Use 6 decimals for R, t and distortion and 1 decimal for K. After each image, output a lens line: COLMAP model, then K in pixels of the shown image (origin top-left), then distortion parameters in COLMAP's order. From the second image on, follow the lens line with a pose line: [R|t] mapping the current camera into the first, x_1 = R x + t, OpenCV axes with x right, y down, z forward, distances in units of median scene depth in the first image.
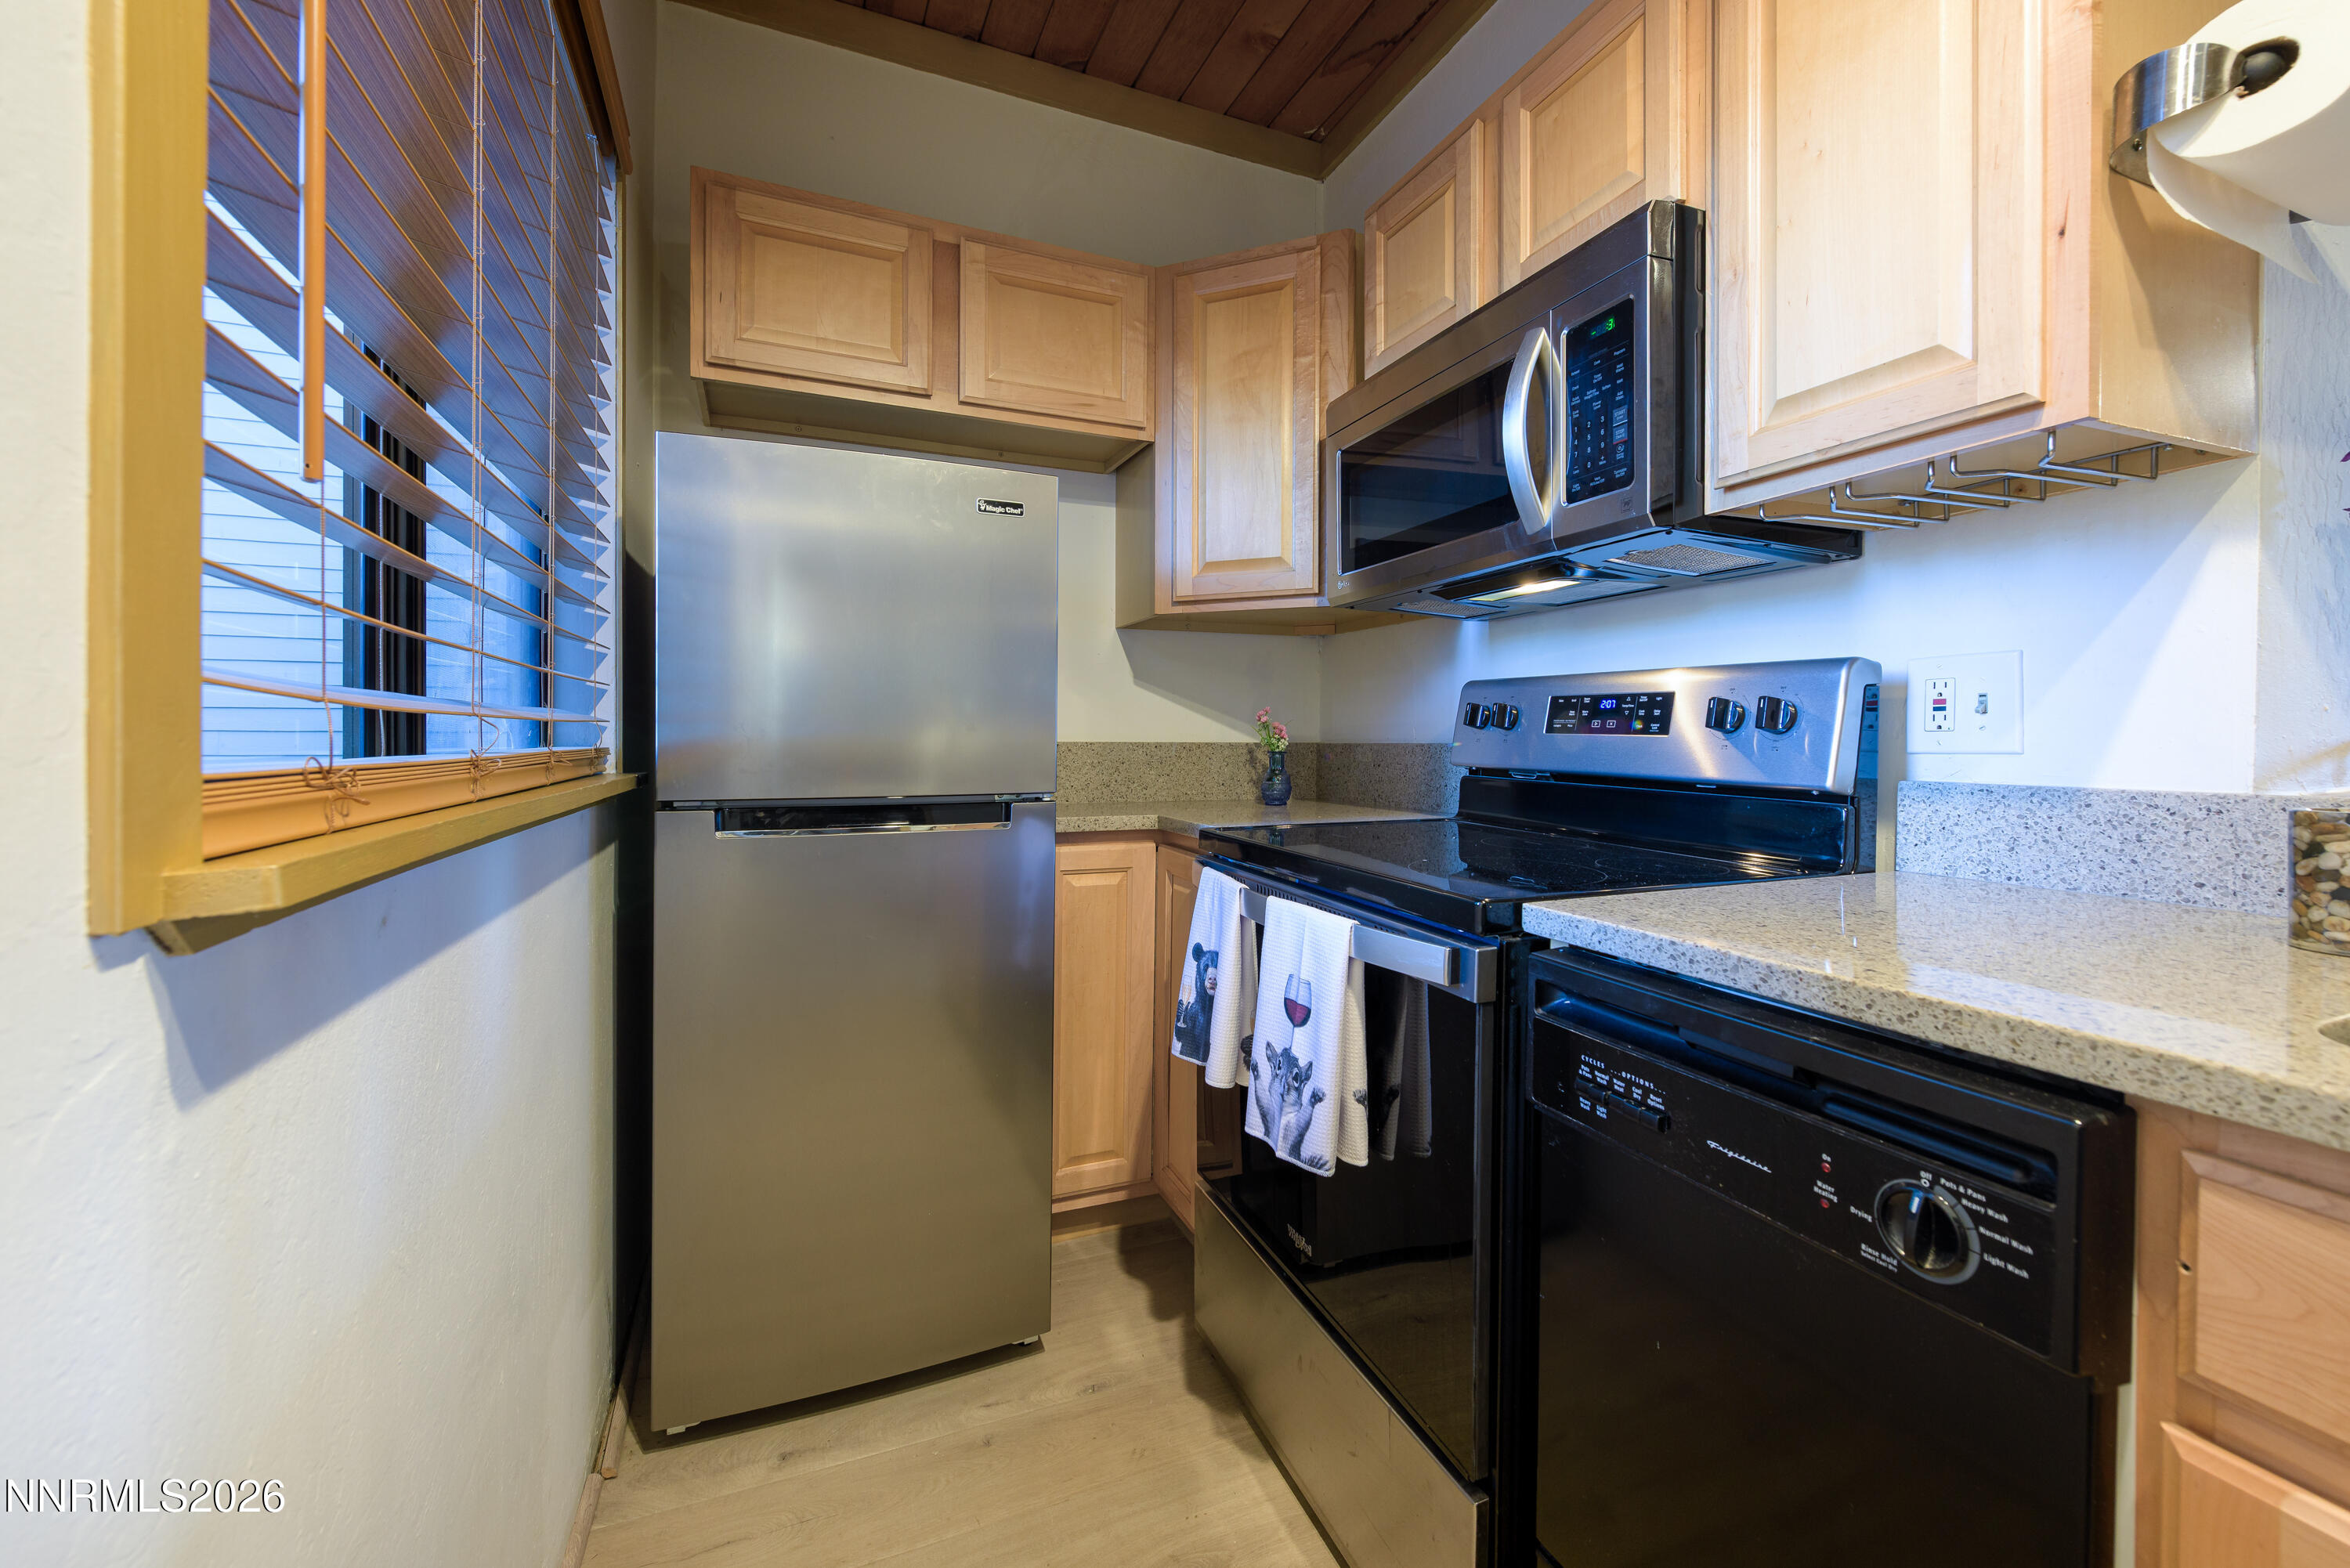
lens RADIAL K [[909.0, 0, 1146.5], [0, 909.0, 731.7], [0, 0, 1]] dist [-0.001903, -0.000326]
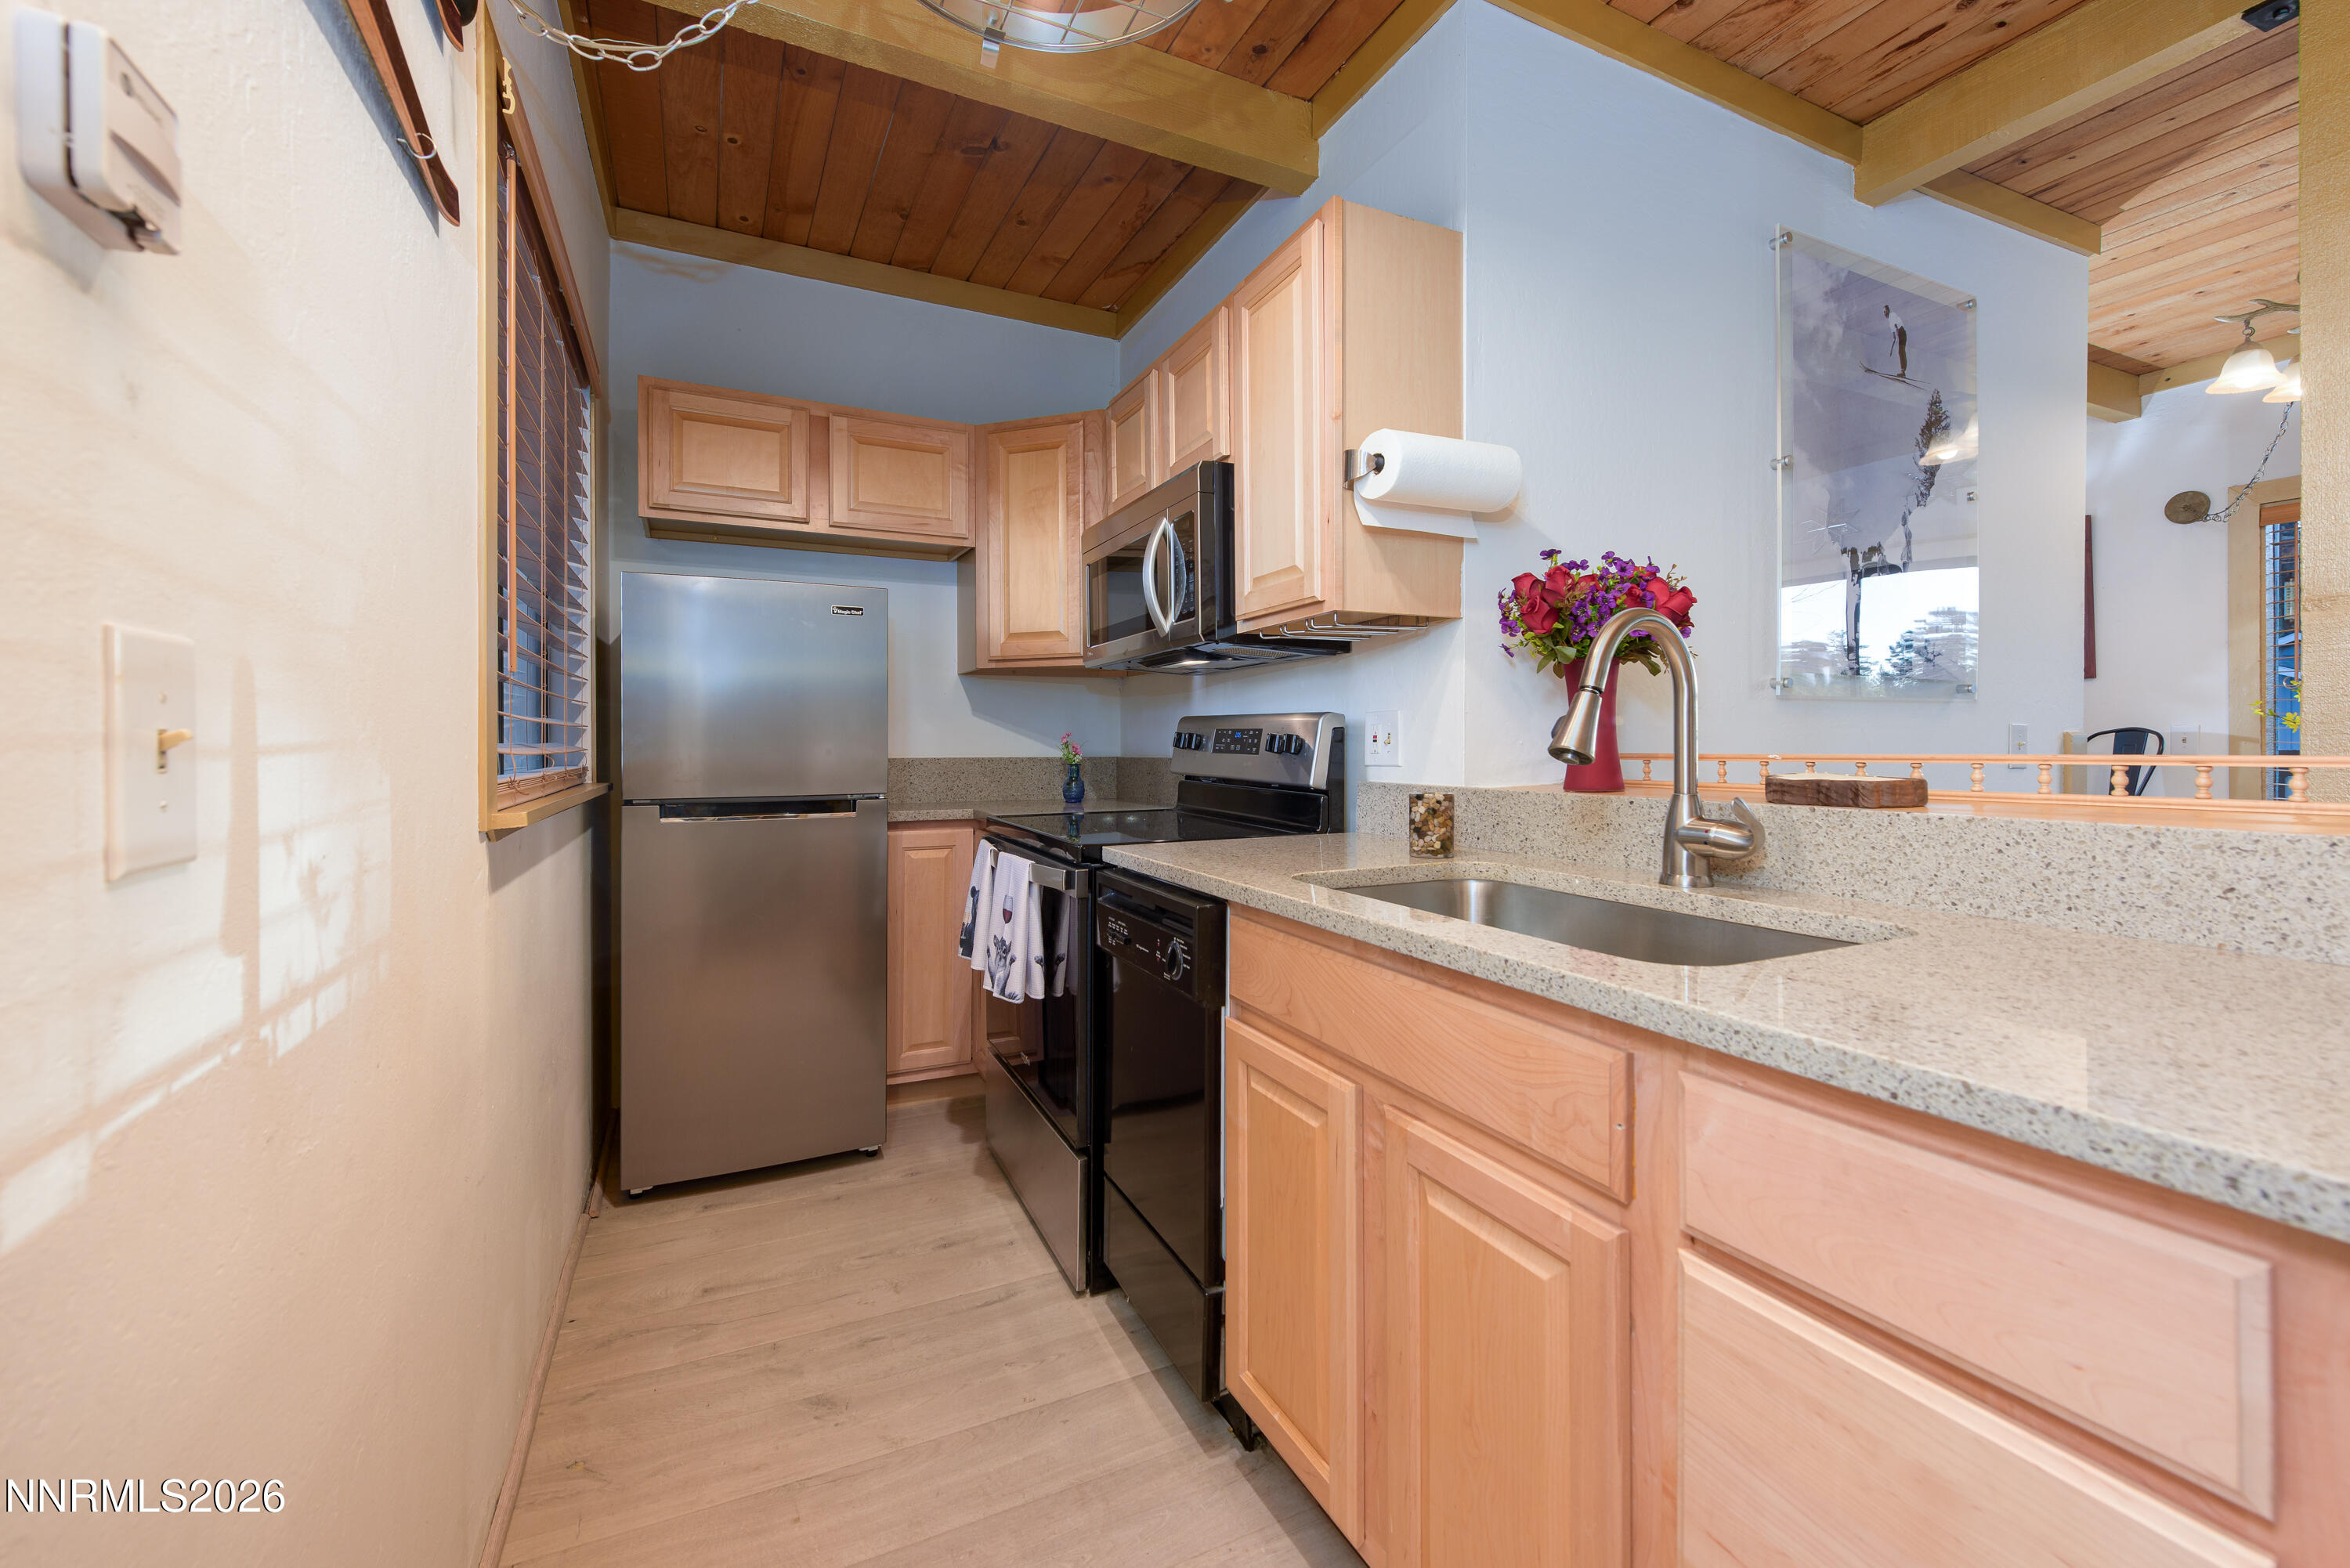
lens RADIAL K [[937.5, 0, 1178.4], [0, 937.5, 739.4], [0, 0, 1]] dist [-0.000692, -0.000757]
pose [[0.996585, -0.004302, 0.082457, 0.267138], [0.004146, 0.999989, 0.002060, -0.026447], [-0.082465, -0.001711, 0.996593, -0.641439]]
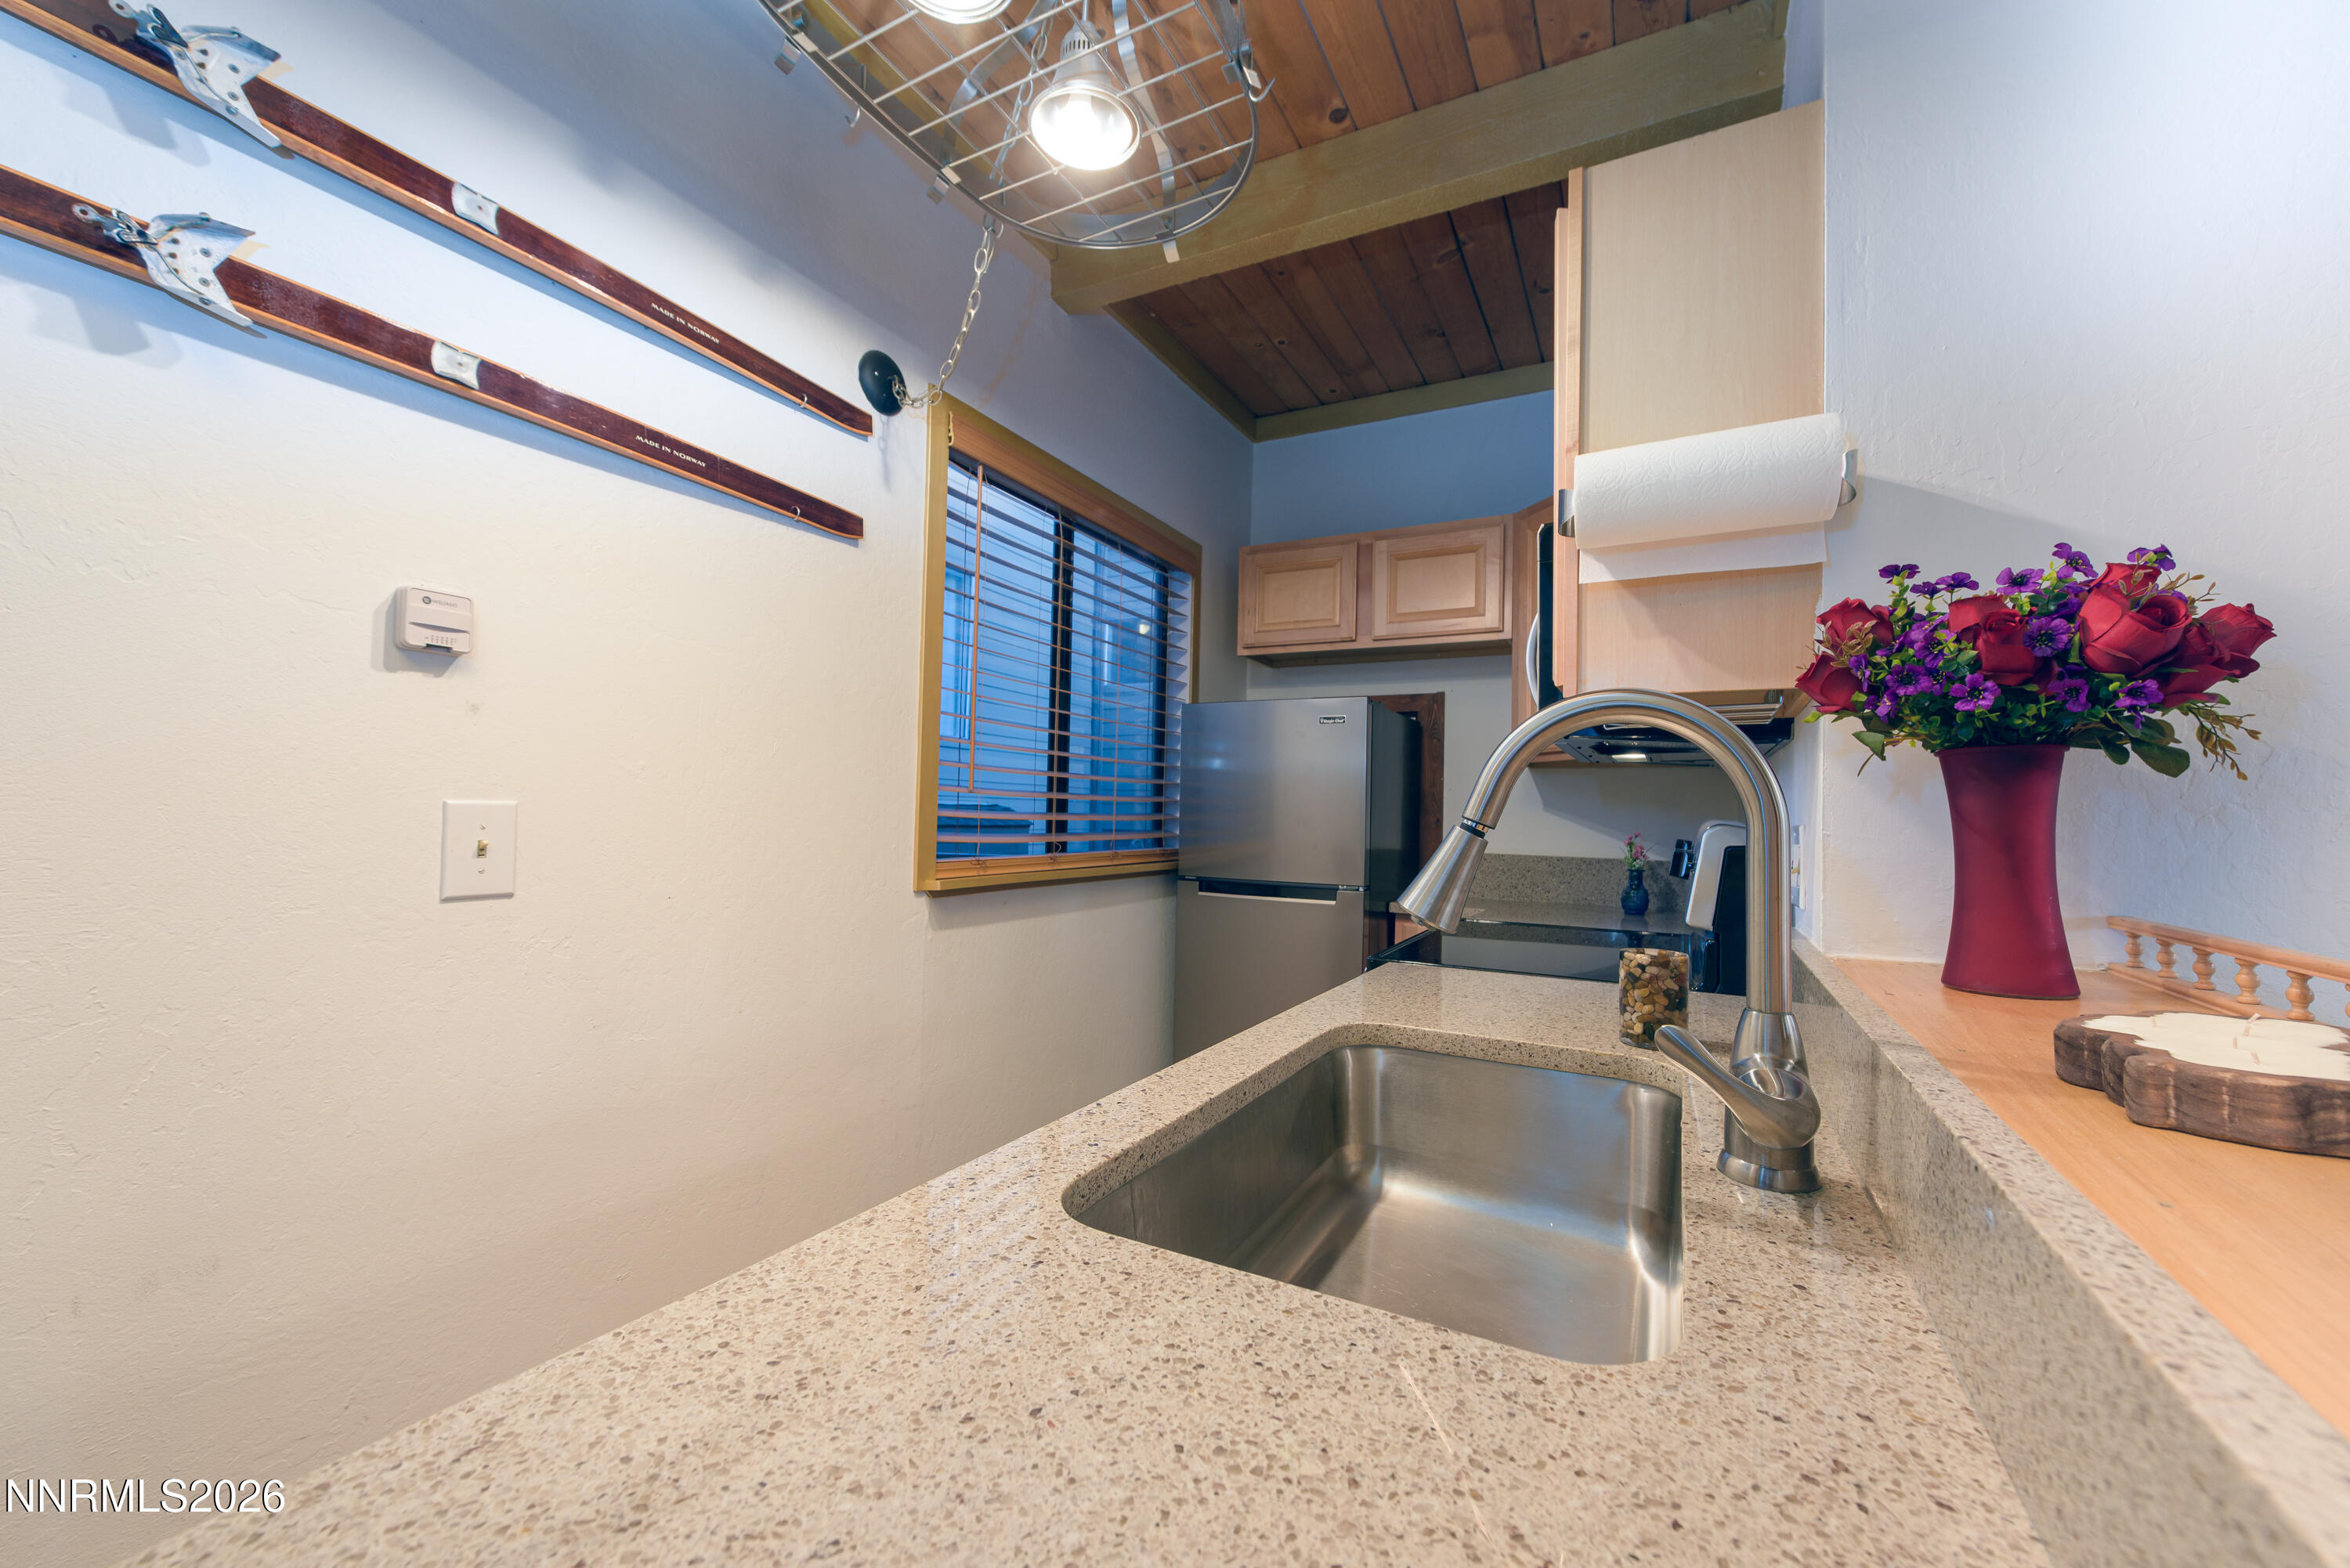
lens RADIAL K [[963.1, 0, 1252.7], [0, 963.1, 776.1], [0, 0, 1]] dist [-0.000513, -0.000160]
pose [[0.636814, -0.012261, -0.770920, 1.164263], [-0.015230, 0.999478, -0.028476, -0.083940], [0.770867, 0.029875, 0.636295, -0.286783]]
